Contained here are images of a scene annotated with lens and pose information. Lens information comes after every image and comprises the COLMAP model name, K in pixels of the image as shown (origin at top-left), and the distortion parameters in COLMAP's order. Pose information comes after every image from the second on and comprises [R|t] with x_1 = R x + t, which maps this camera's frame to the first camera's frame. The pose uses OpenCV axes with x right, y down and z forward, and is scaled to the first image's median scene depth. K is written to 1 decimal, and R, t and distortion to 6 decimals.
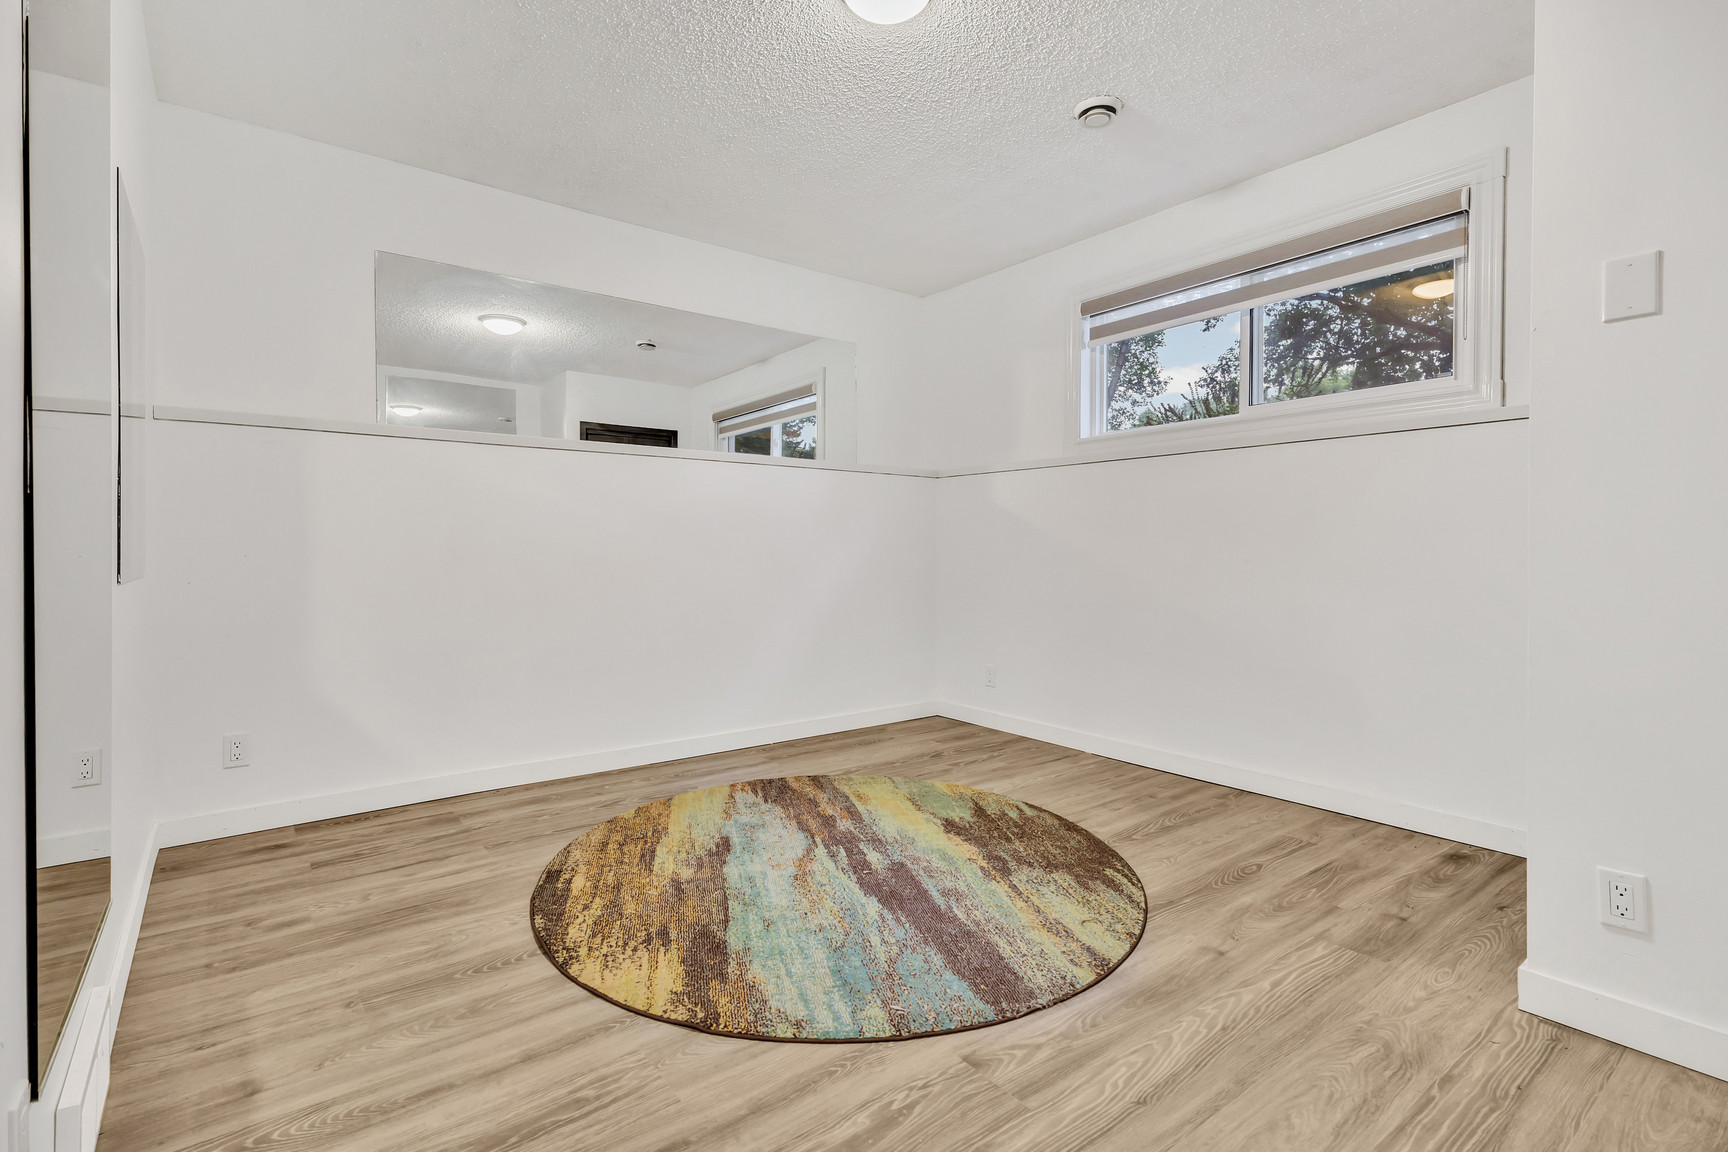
lens RADIAL K [[787.3, 0, 863.1], [0, 787.3, 561.1], [0, 0, 1]] dist [0.013718, -0.006253]
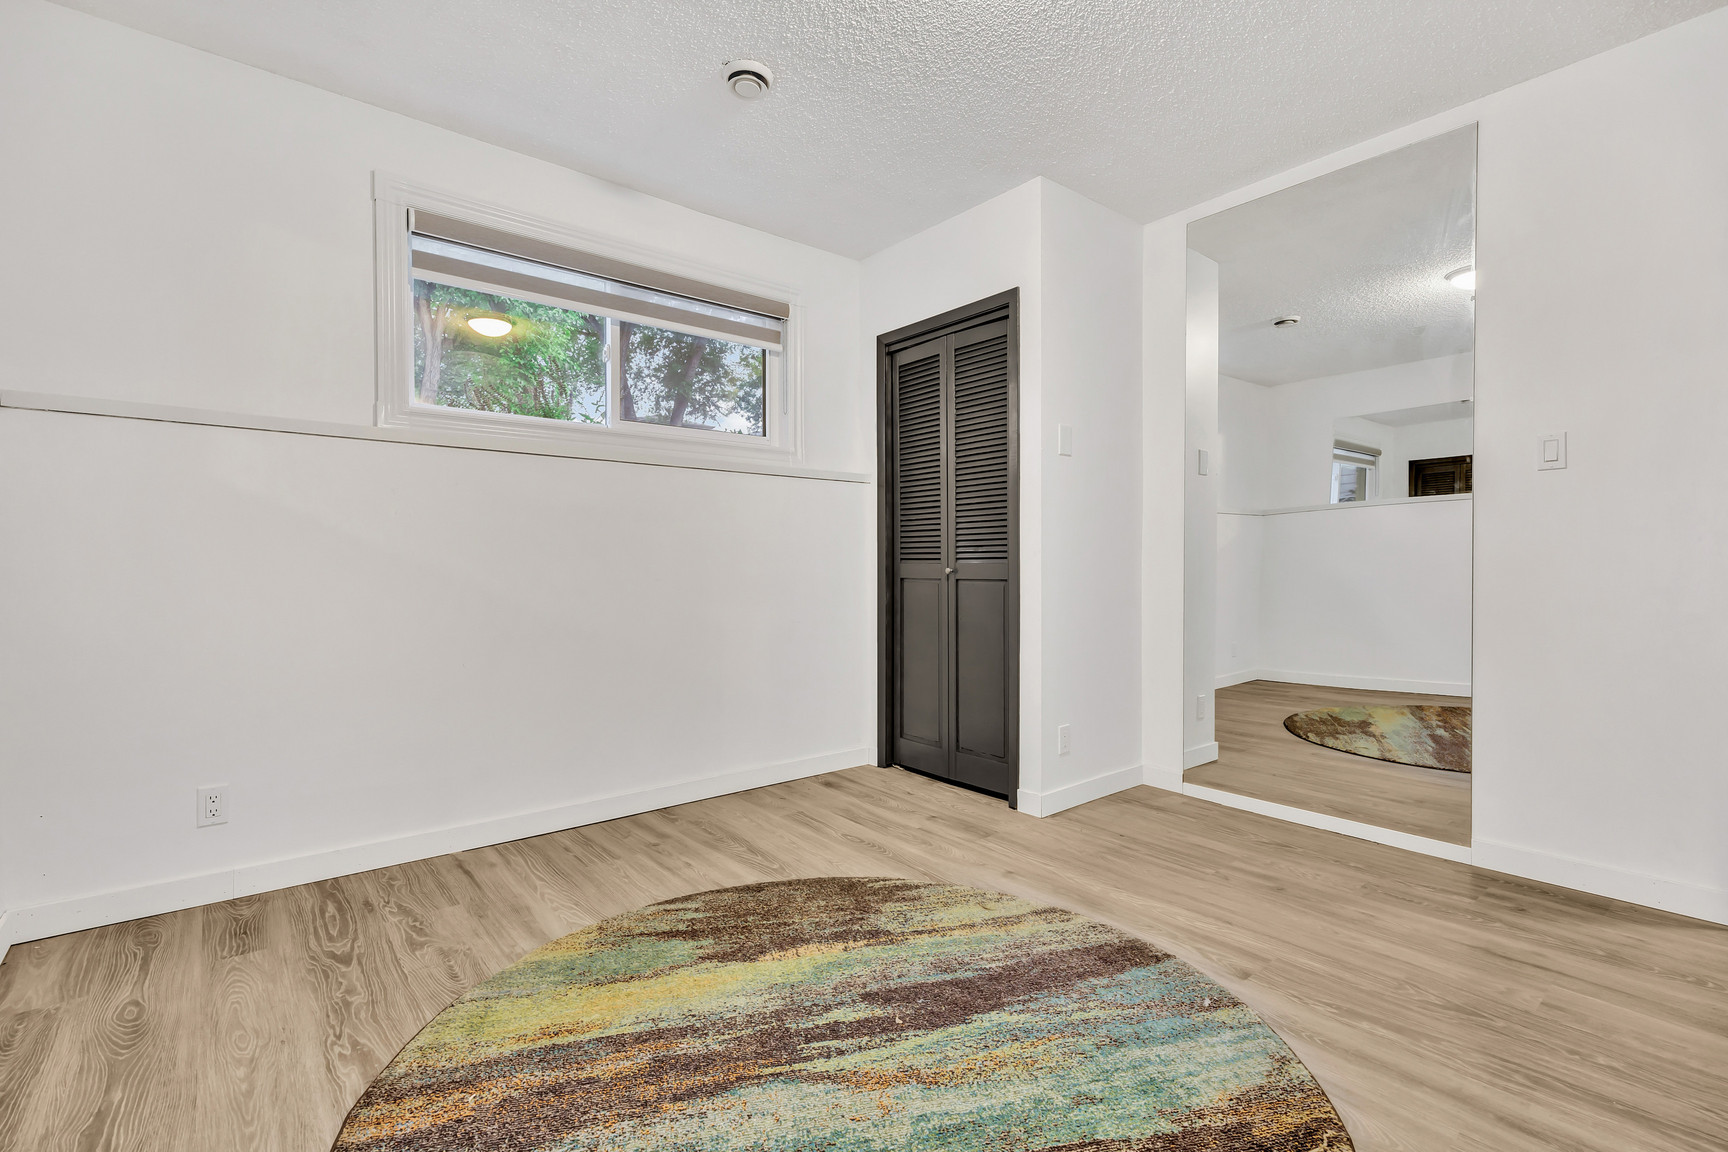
lens RADIAL K [[787.3, 0, 865.2], [0, 787.3, 576.8], [0, 0, 1]] dist [0.013718, -0.006253]
pose [[-0.020098, -0.017999, 0.999636, -0.659404], [0.015901, 0.999706, 0.018320, -0.022034], [-0.999672, 0.016263, -0.019806, 0.968271]]
